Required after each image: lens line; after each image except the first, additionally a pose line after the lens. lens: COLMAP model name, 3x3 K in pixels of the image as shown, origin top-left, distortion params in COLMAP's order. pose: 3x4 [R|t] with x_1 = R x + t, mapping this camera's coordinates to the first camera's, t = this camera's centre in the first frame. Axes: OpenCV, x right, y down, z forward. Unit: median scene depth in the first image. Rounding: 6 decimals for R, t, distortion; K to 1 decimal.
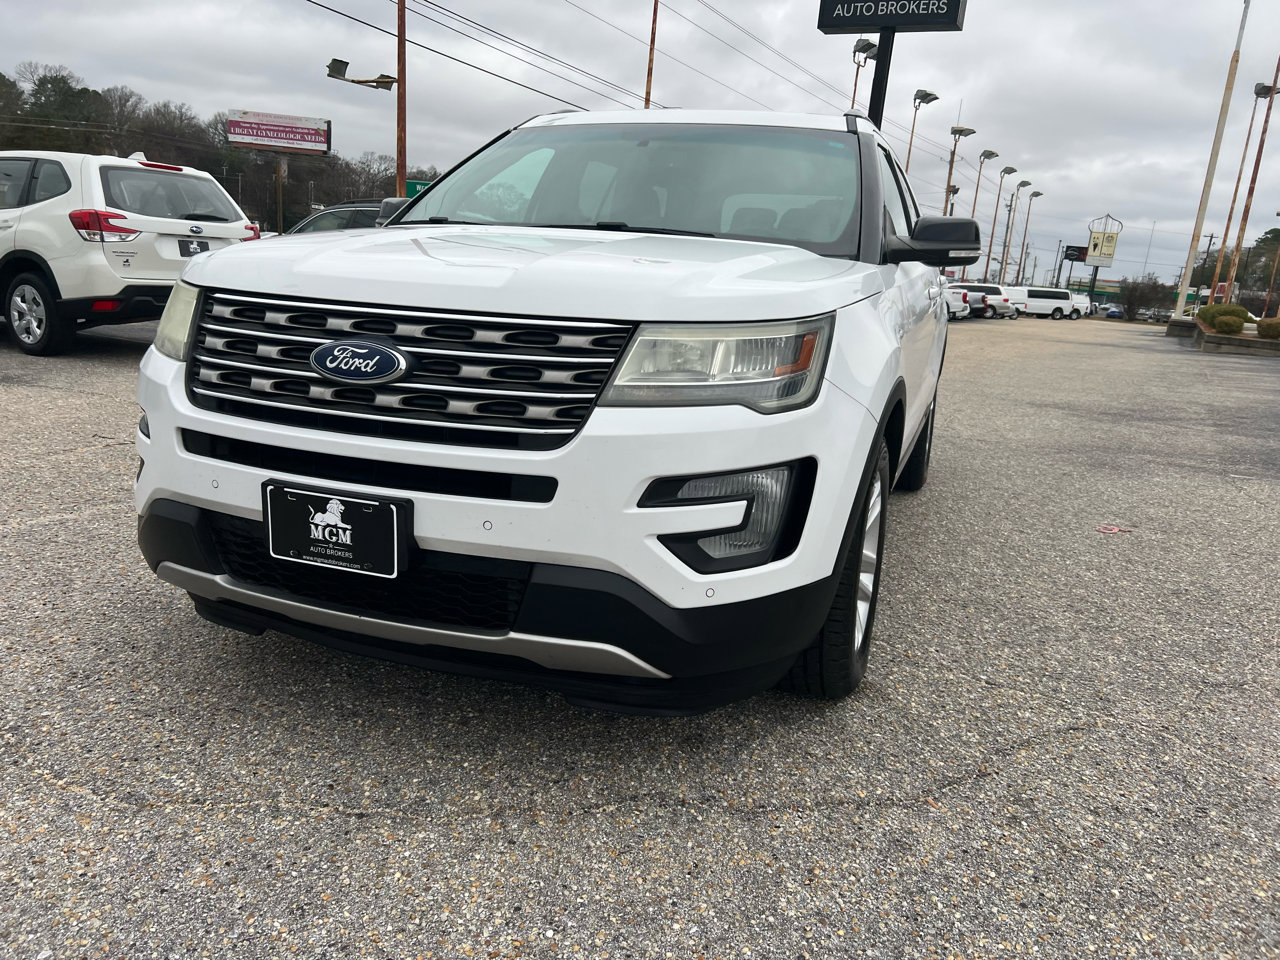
lens RADIAL K [[958.8, 0, 638.2], [0, 958.8, 483.7], [0, 0, 1]] dist [0.049280, -0.049434]
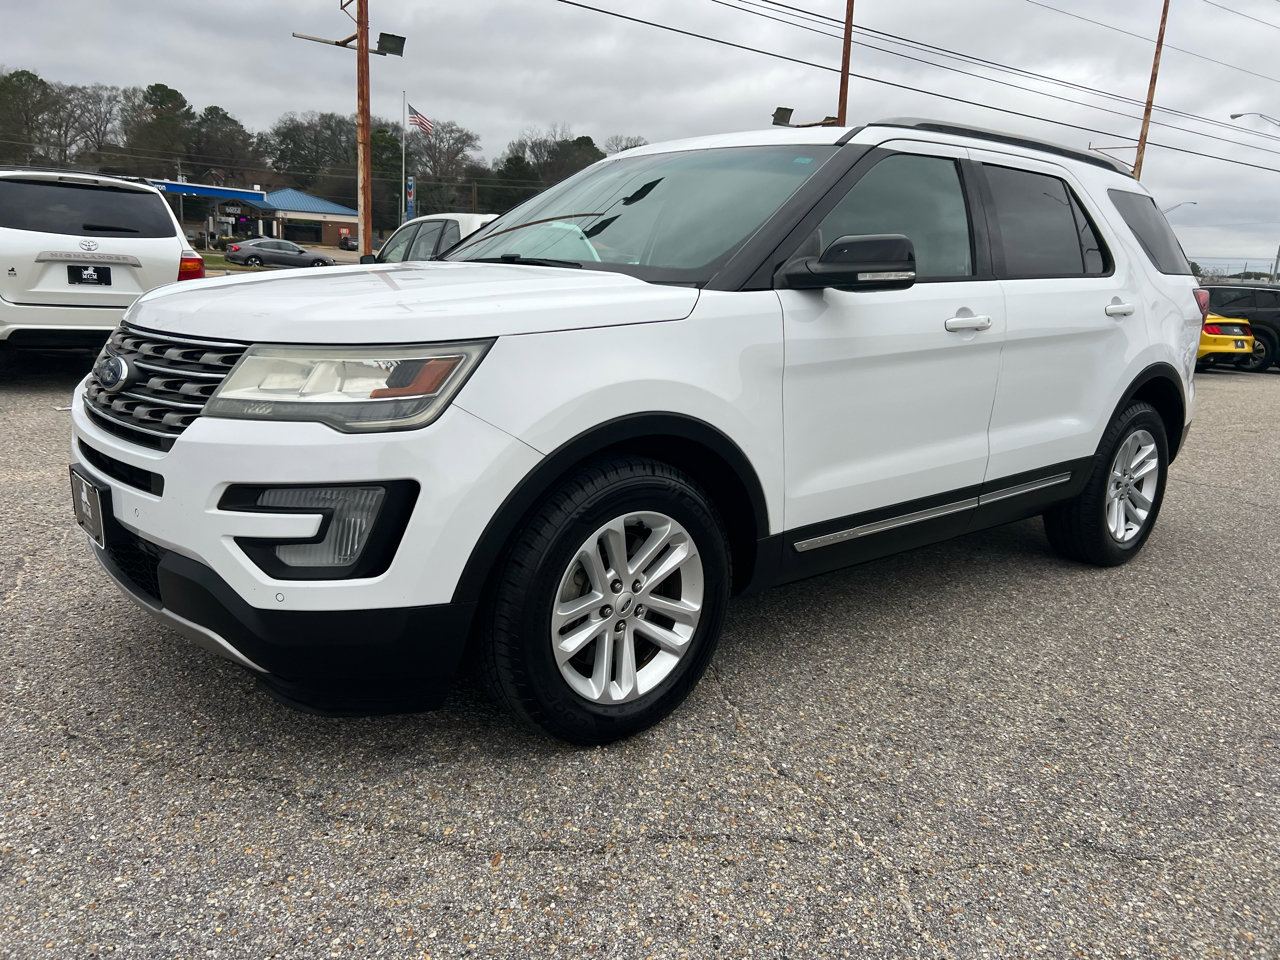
lens RADIAL K [[960.5, 0, 640.7], [0, 960.5, 498.2], [0, 0, 1]] dist [0.039399, -0.037144]
pose [[0.867339, 0.088455, -0.489794, 0.883994], [-0.099508, 0.995031, 0.003488, -0.036716], [0.487669, 0.045713, 0.871831, 0.242598]]
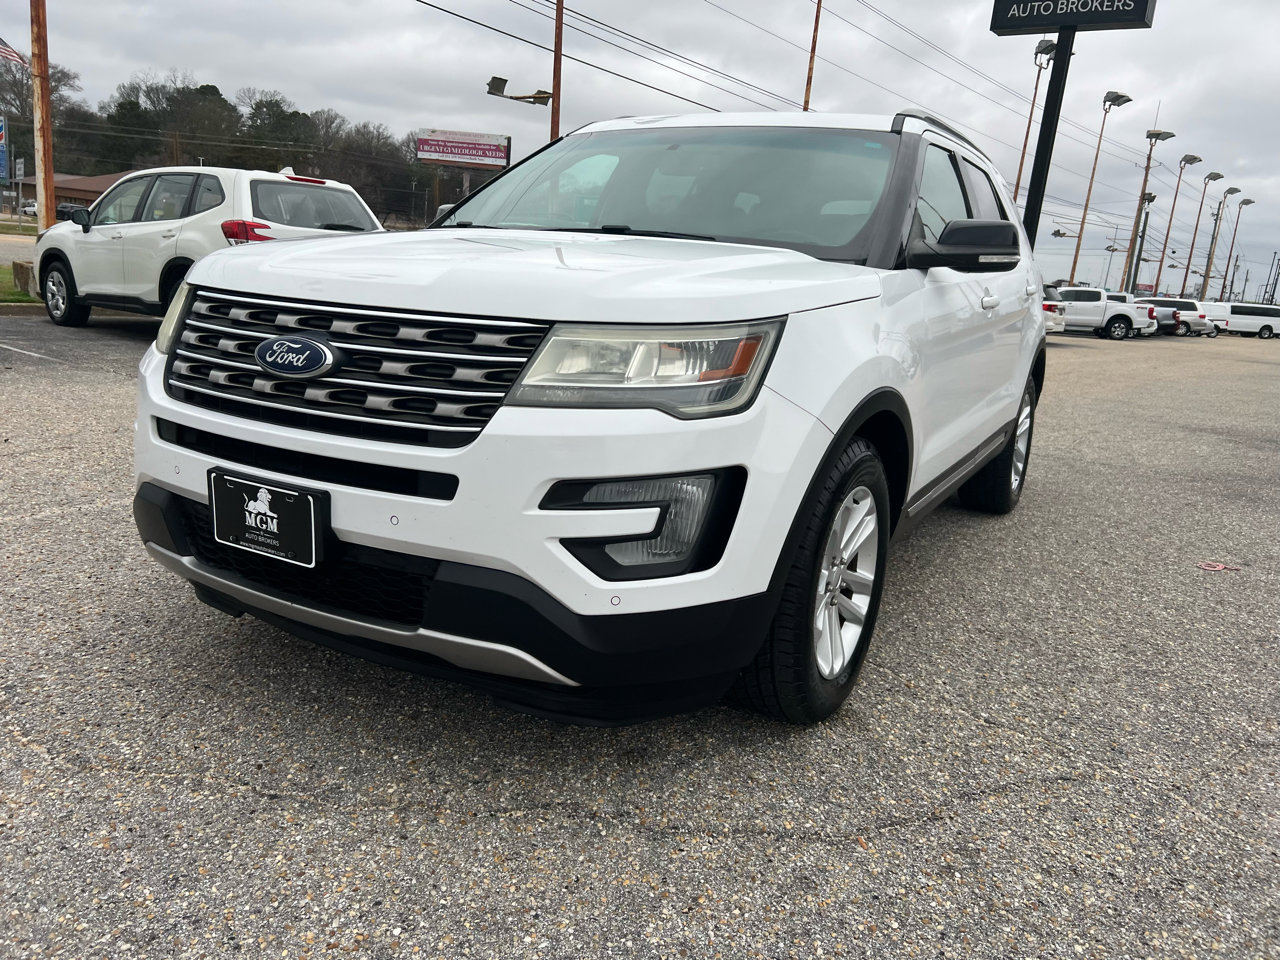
lens RADIAL K [[958.8, 0, 638.2], [0, 958.8, 483.7], [0, 0, 1]] dist [0.049280, -0.049434]
pose [[0.985435, 0.042128, -0.164749, 0.238493], [-0.043955, 0.999006, -0.007457, 0.001305], [0.164271, 0.014590, 0.986307, 0.041825]]
